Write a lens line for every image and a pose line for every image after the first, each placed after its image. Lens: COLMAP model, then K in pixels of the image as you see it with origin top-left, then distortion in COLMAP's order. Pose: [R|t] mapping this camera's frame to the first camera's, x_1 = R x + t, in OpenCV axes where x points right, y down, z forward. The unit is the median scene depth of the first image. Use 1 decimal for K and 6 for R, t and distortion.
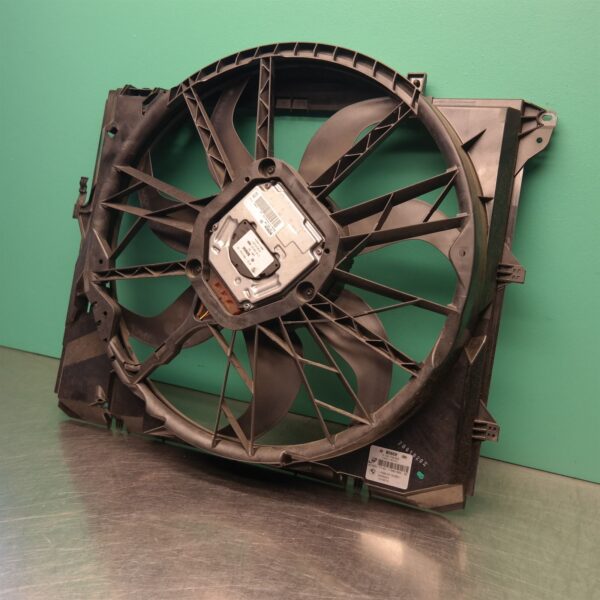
lens RADIAL K [[715.0, 0, 302.6], [0, 715.0, 300.3], [0, 0, 1]] dist [0.051259, 0.000000]
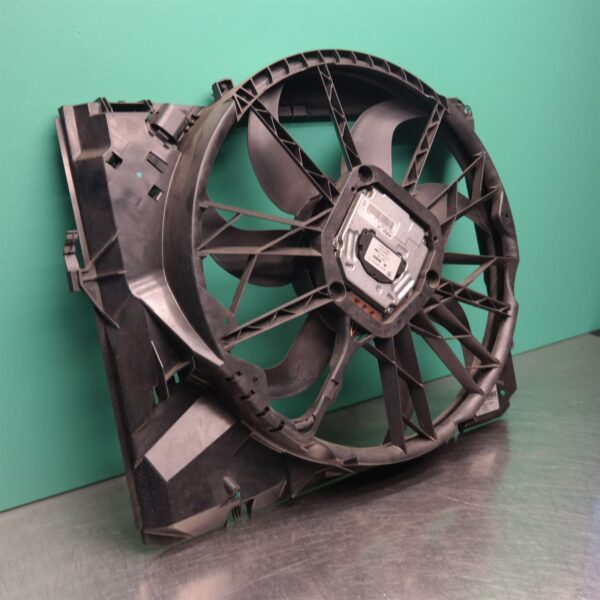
lens RADIAL K [[715.0, 0, 301.9], [0, 715.0, 302.4], [0, 0, 1]] dist [0.051259, 0.000000]
pose [[0.493881, -0.272562, 0.825707, -0.975042], [0.256571, 0.953002, 0.161118, -0.198499], [-0.830815, 0.132279, 0.540601, 0.549426]]
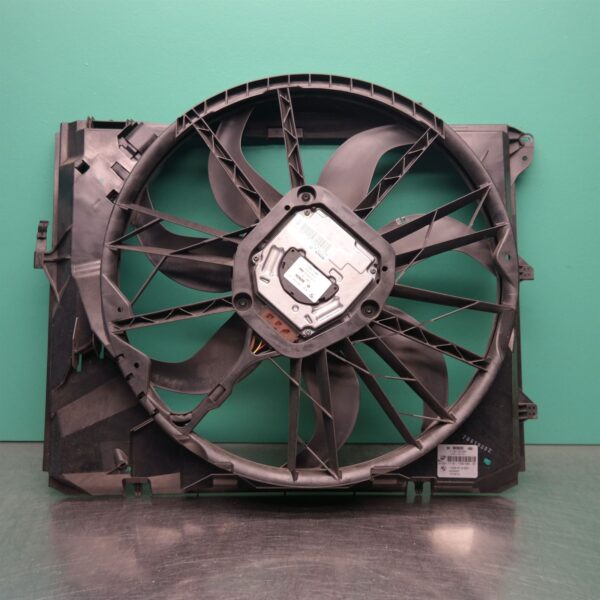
lens RADIAL K [[762.5, 0, 297.8], [0, 762.5, 303.7], [0, 0, 1]] dist [0.057930, 0.000000]
pose [[0.897431, -0.116540, 0.425484, -0.538327], [0.137177, 0.990382, -0.018068, -0.014299], [-0.419286, 0.074582, 0.904785, 0.036058]]
